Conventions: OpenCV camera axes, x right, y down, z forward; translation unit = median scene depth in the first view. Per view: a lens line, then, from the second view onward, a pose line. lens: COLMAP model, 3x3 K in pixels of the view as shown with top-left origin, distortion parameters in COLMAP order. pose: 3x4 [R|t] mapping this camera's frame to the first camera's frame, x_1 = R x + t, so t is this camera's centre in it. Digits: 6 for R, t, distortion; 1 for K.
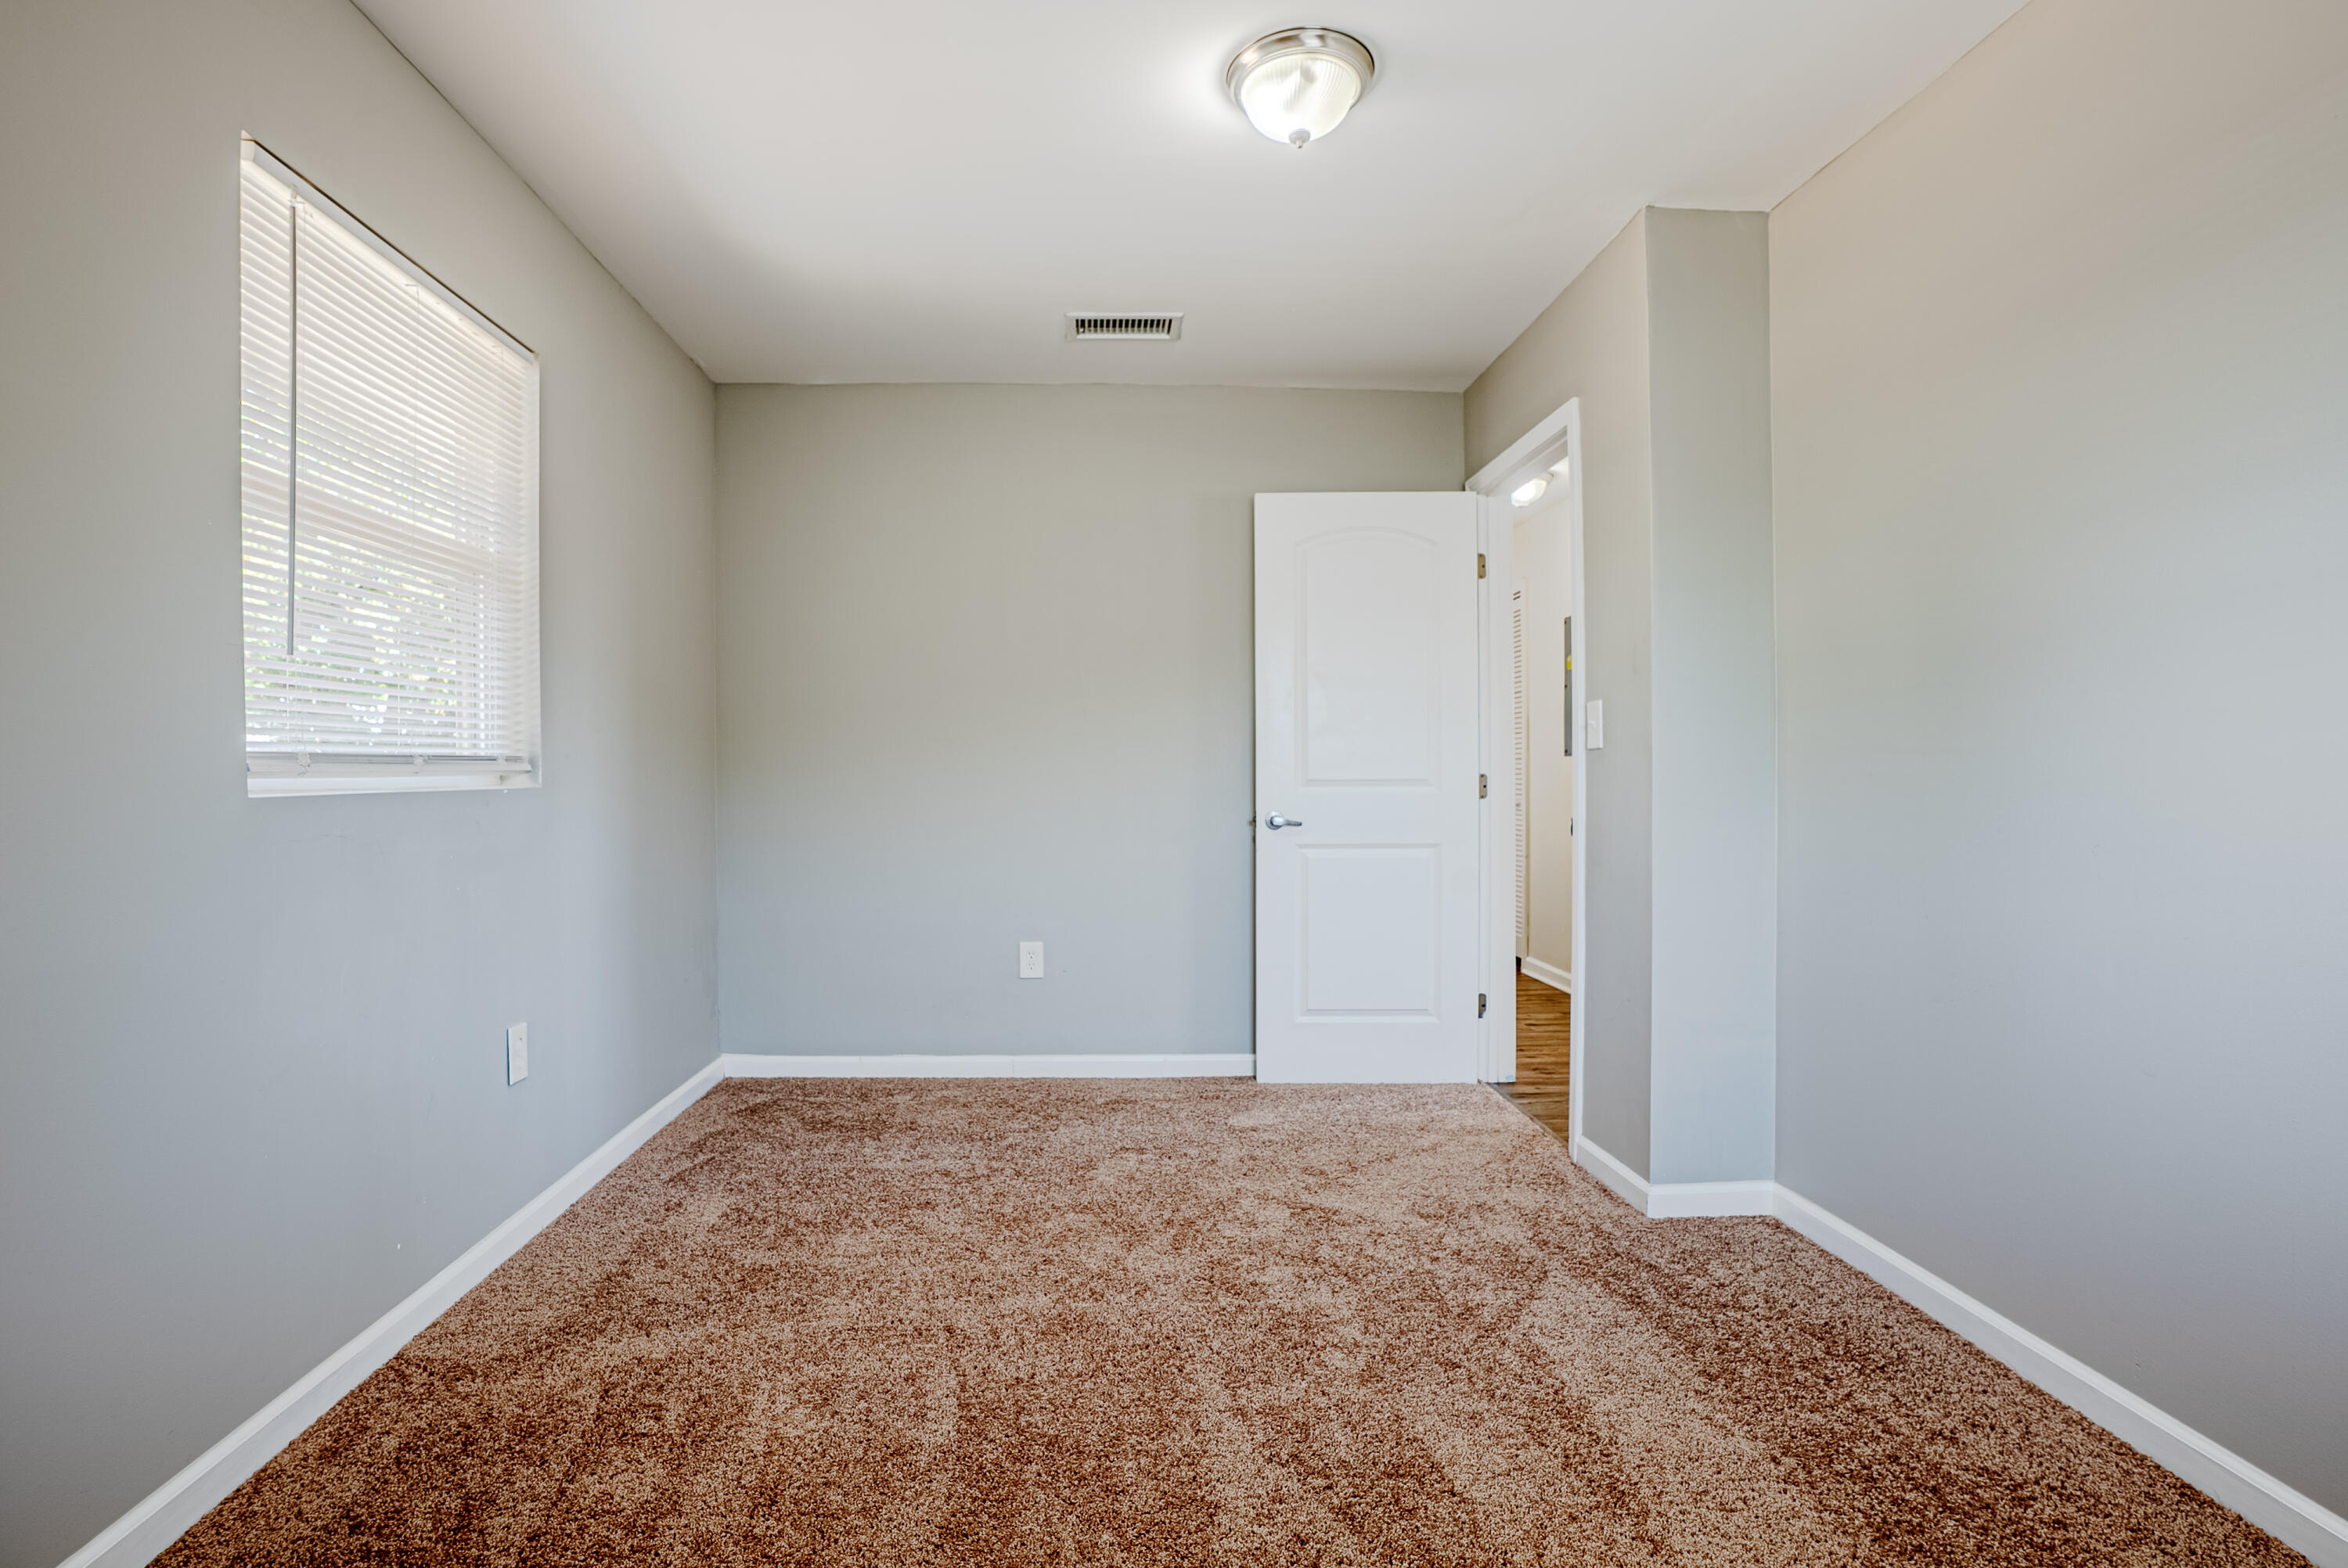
lens RADIAL K [[1101.9, 0, 1174.0], [0, 1101.9, 784.0], [0, 0, 1]] dist [-0.069523, 0.029271]
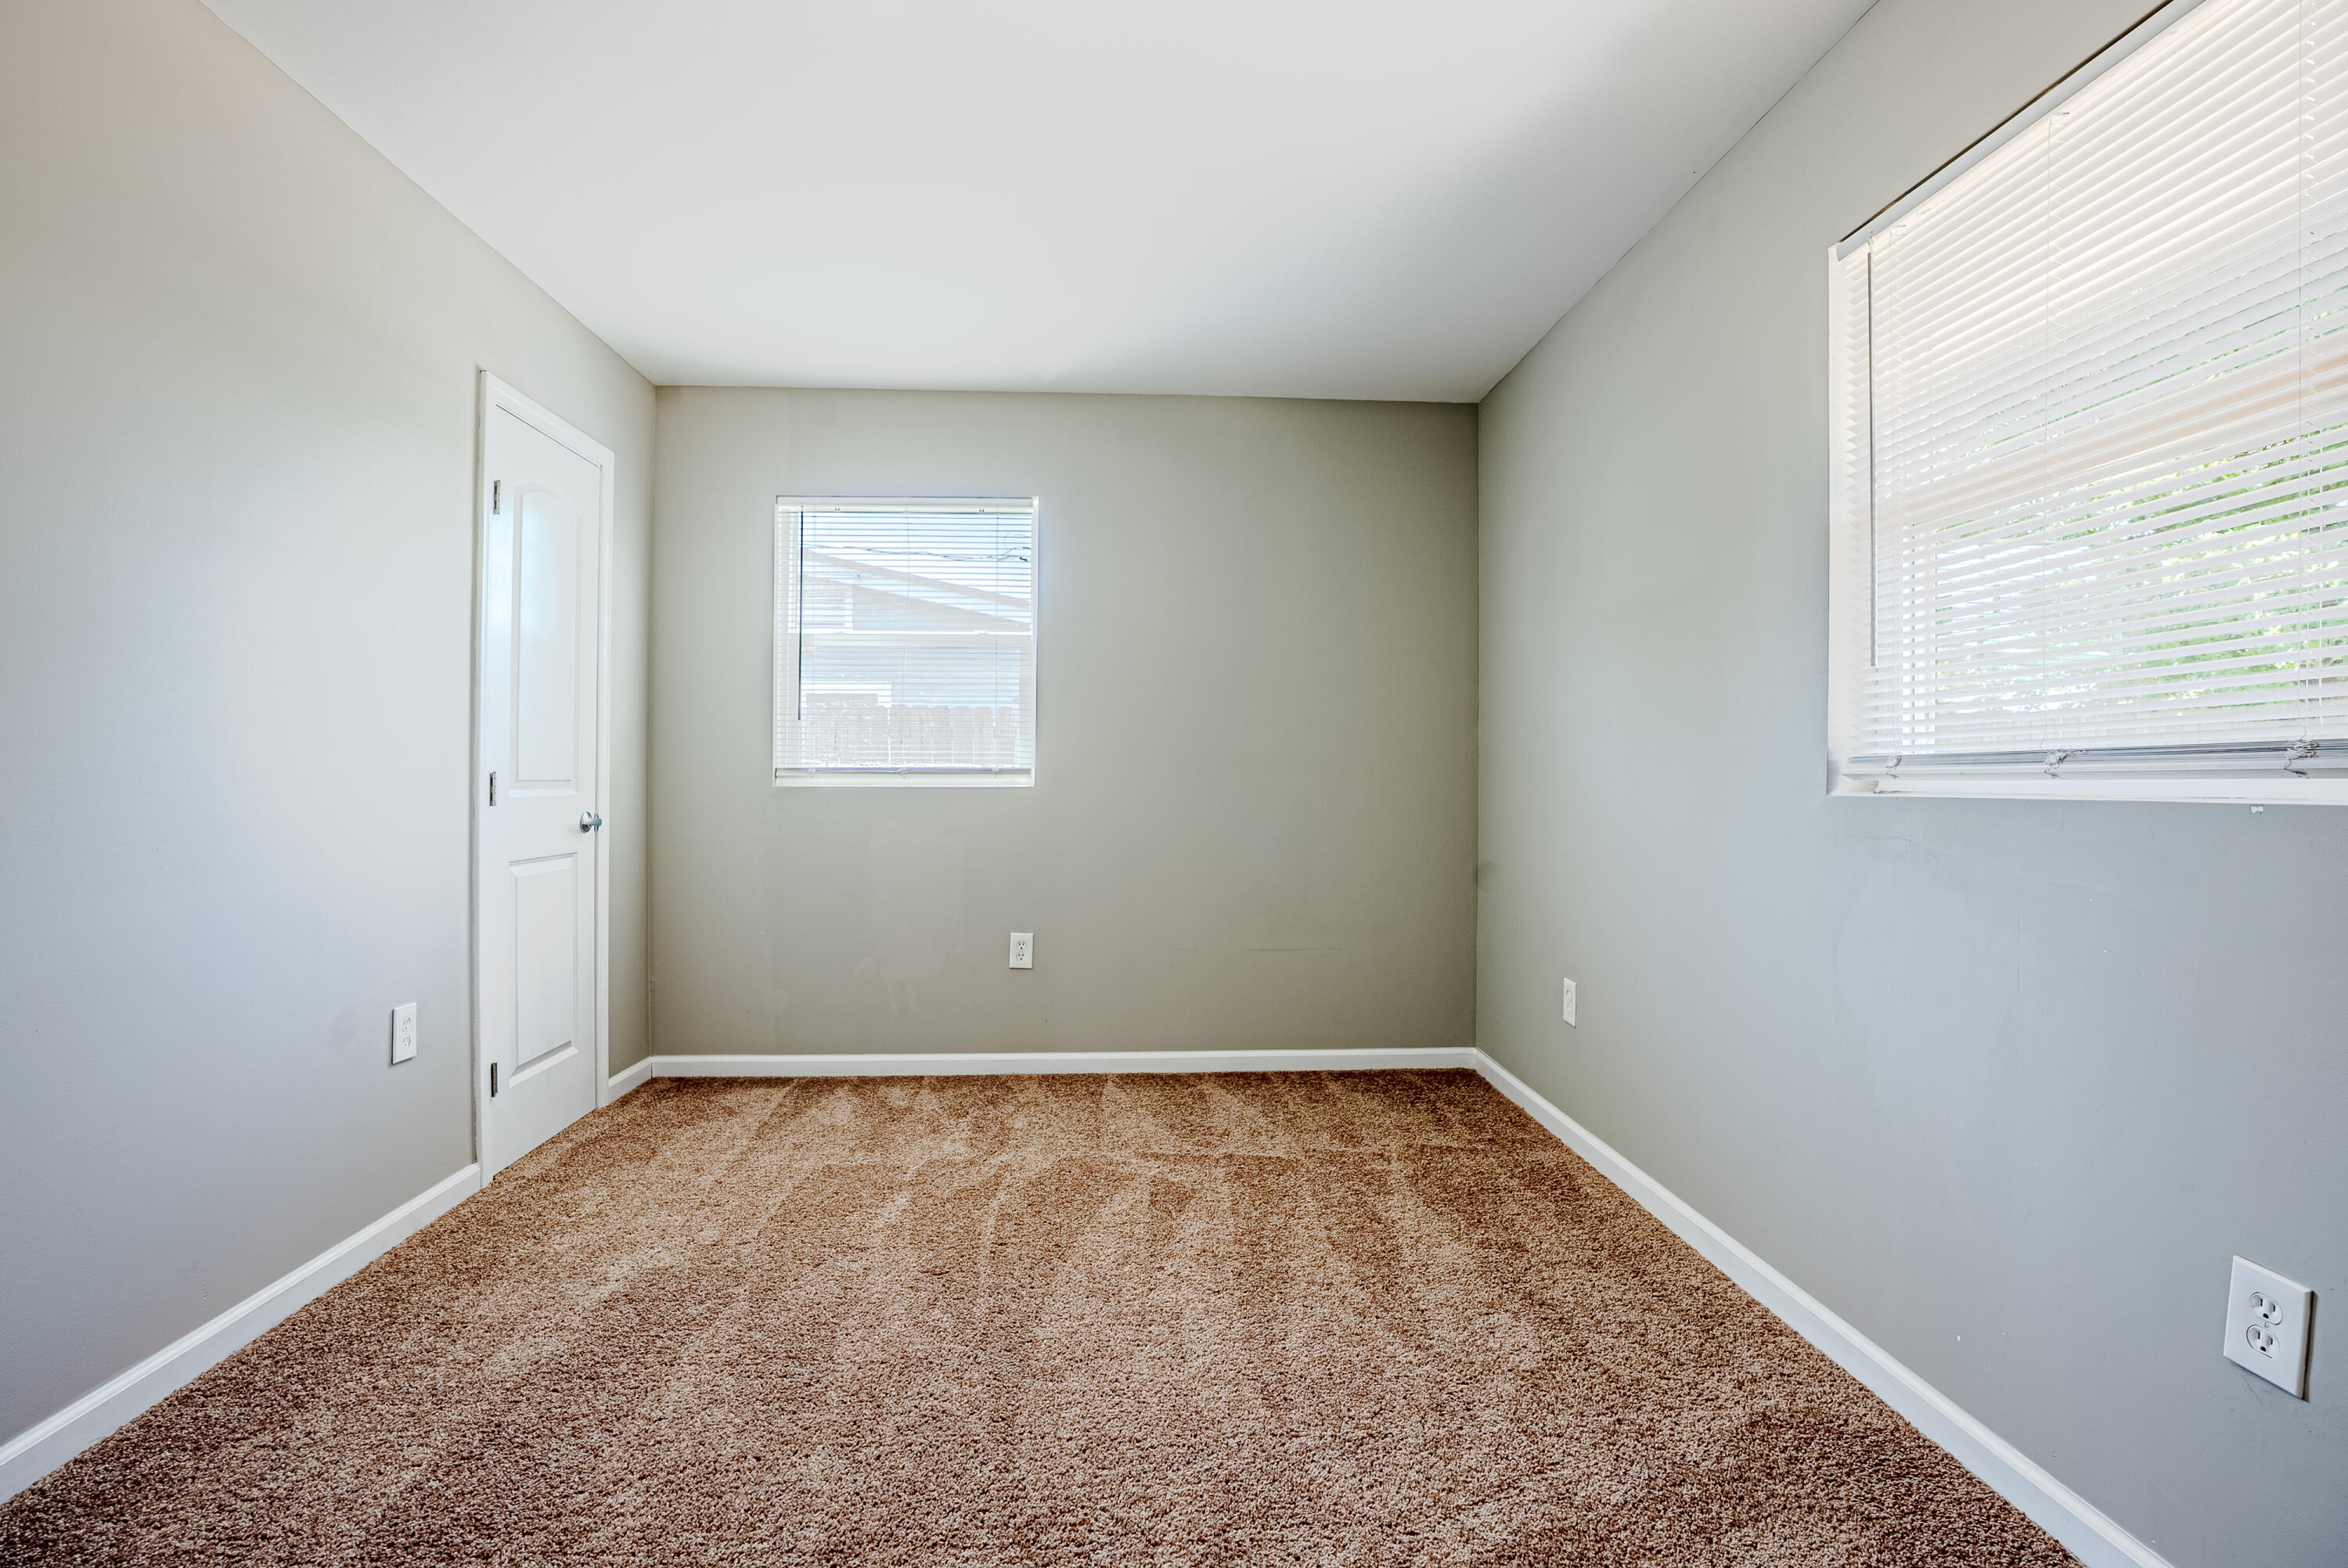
lens RADIAL K [[1101.9, 0, 1174.0], [0, 1101.9, 784.0], [0, 0, 1]] dist [-0.069523, 0.029271]
pose [[-0.999962, -0.000914, 0.008639, -0.117388], [-0.000837, 0.999960, 0.008919, -0.010662], [-0.008647, 0.008911, -0.999923, 1.885840]]
